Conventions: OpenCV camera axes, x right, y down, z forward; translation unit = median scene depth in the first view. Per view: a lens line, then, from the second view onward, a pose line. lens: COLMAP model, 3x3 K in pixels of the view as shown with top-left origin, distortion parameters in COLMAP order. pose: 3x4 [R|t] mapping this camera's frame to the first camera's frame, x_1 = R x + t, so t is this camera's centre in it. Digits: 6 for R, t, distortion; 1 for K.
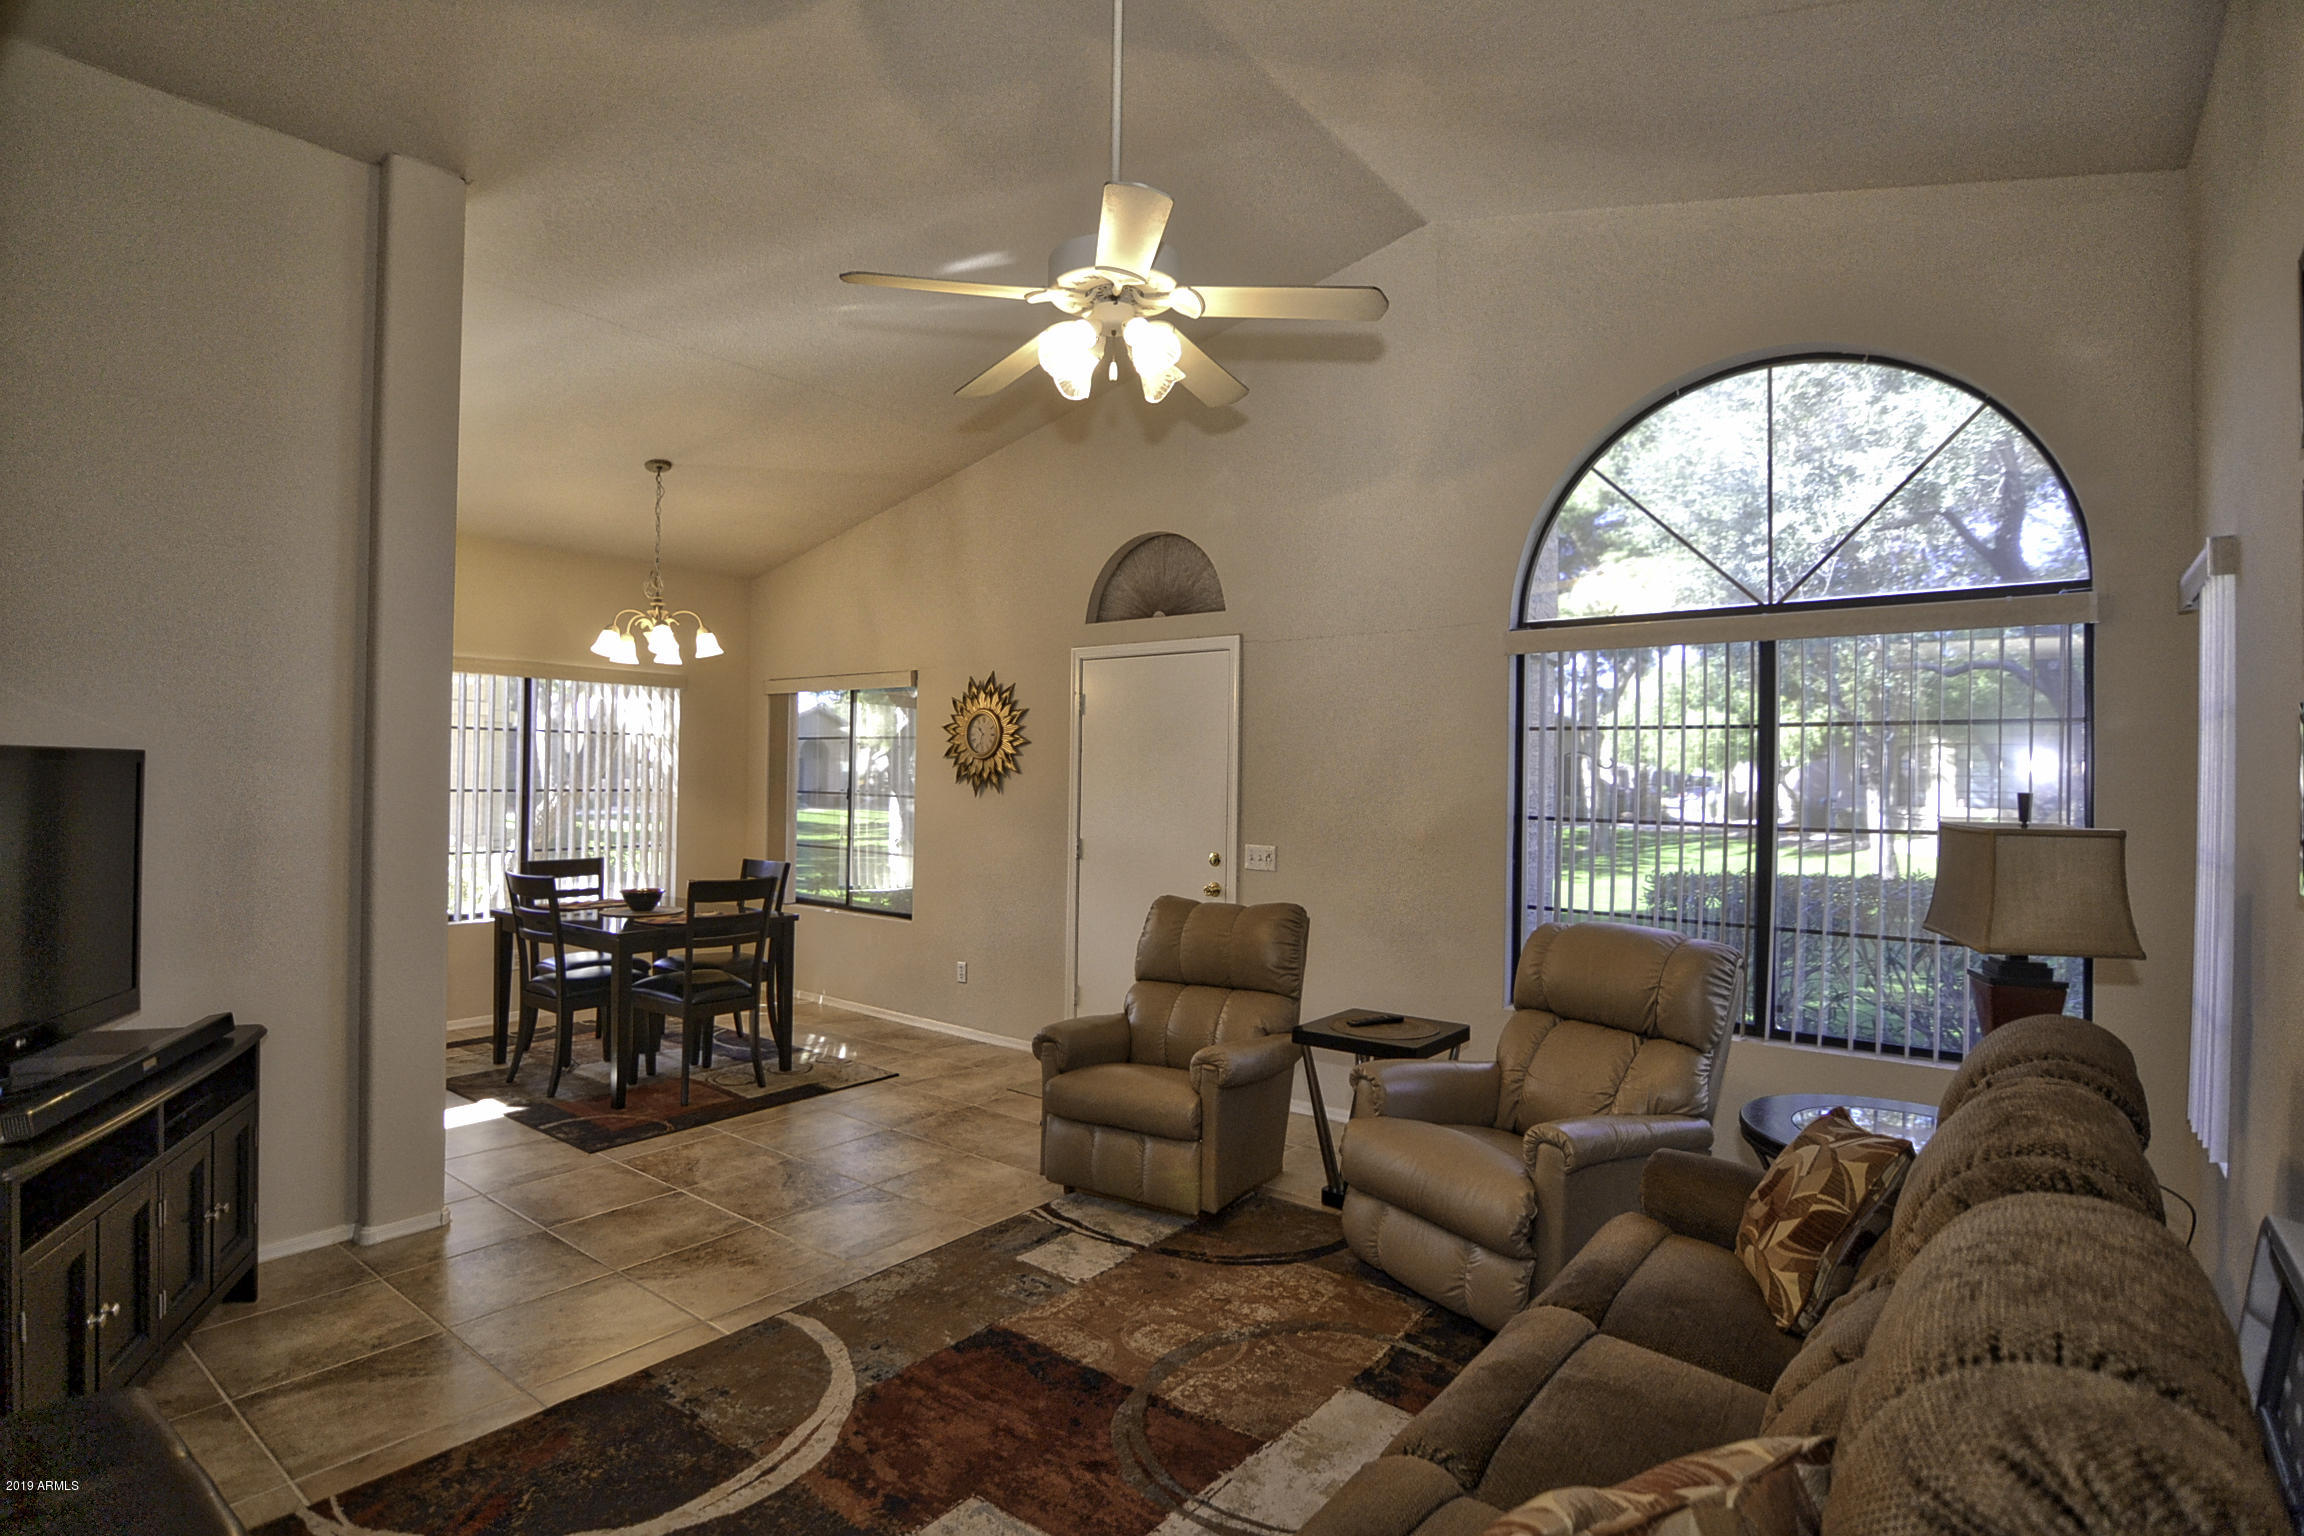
lens RADIAL K [[1134.4, 0, 1140.6], [0, 1134.4, 769.2], [0, 0, 1]] dist [-0.007444, -0.008117]
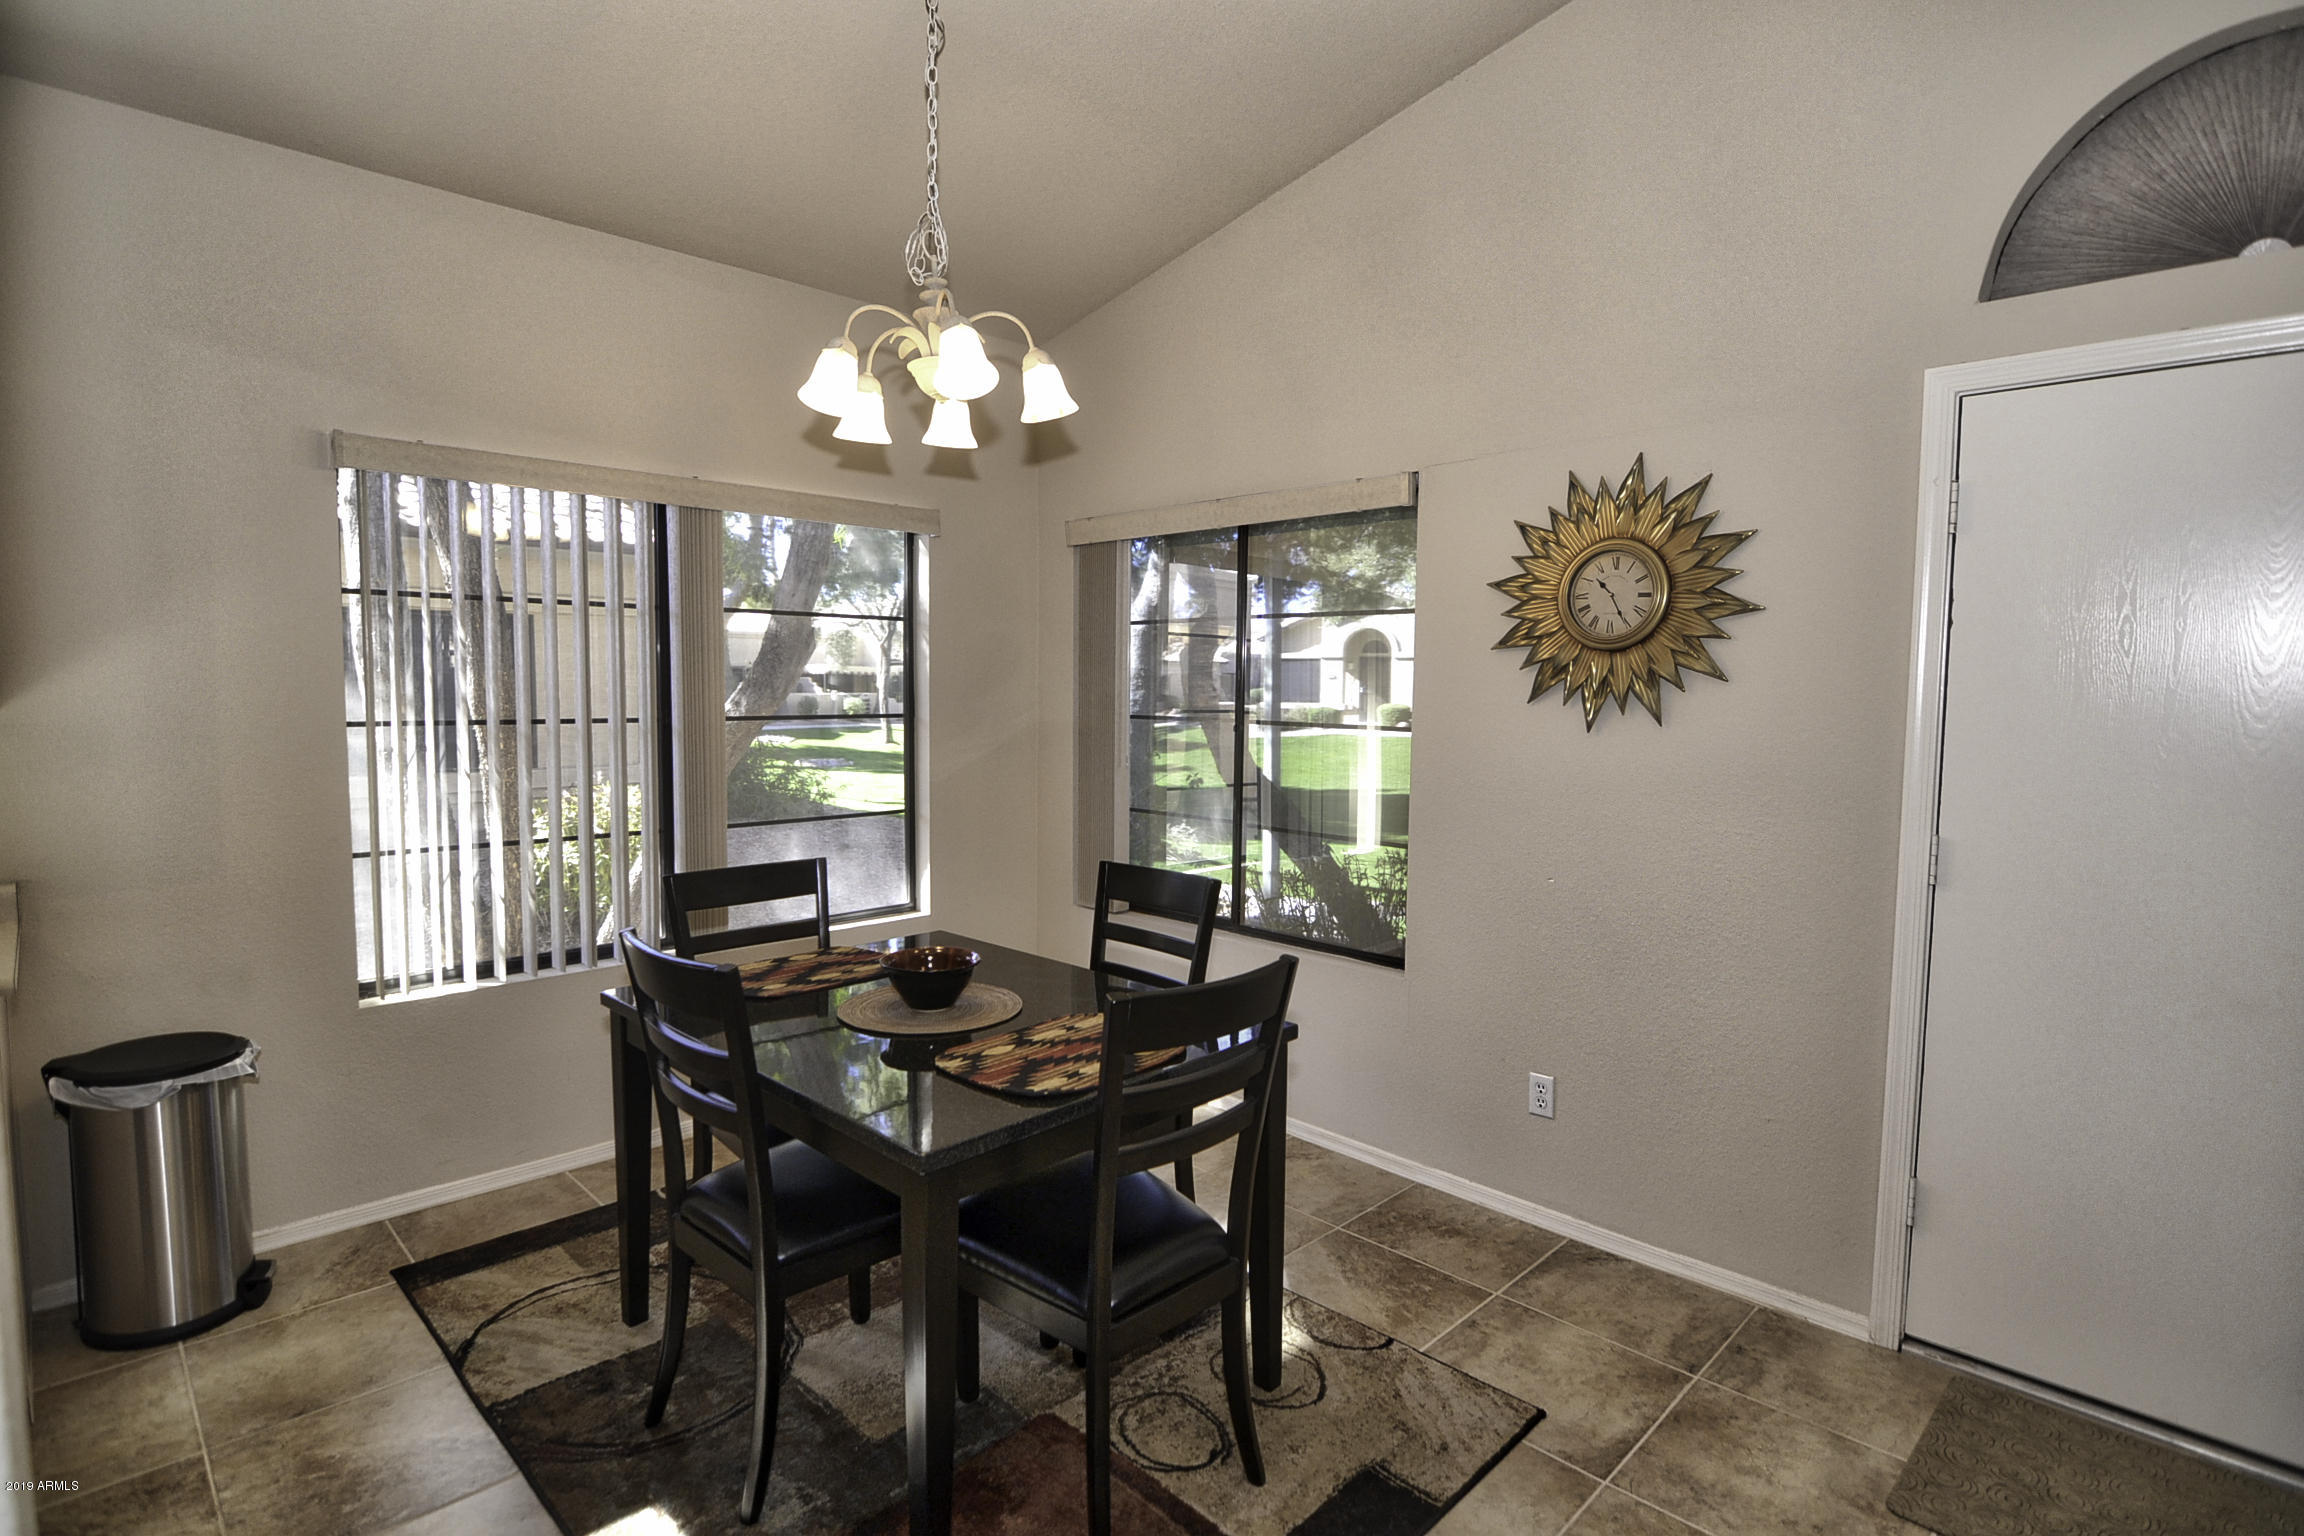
lens RADIAL K [[1134.4, 0, 1137.0], [0, 1134.4, 773.0], [0, 0, 1]] dist [-0.007444, -0.008117]
pose [[0.991498, -0.005564, -0.130003, -0.349403], [0.016376, 0.996477, 0.082252, -0.000698], [0.129087, -0.083682, 0.988096, 0.676124]]
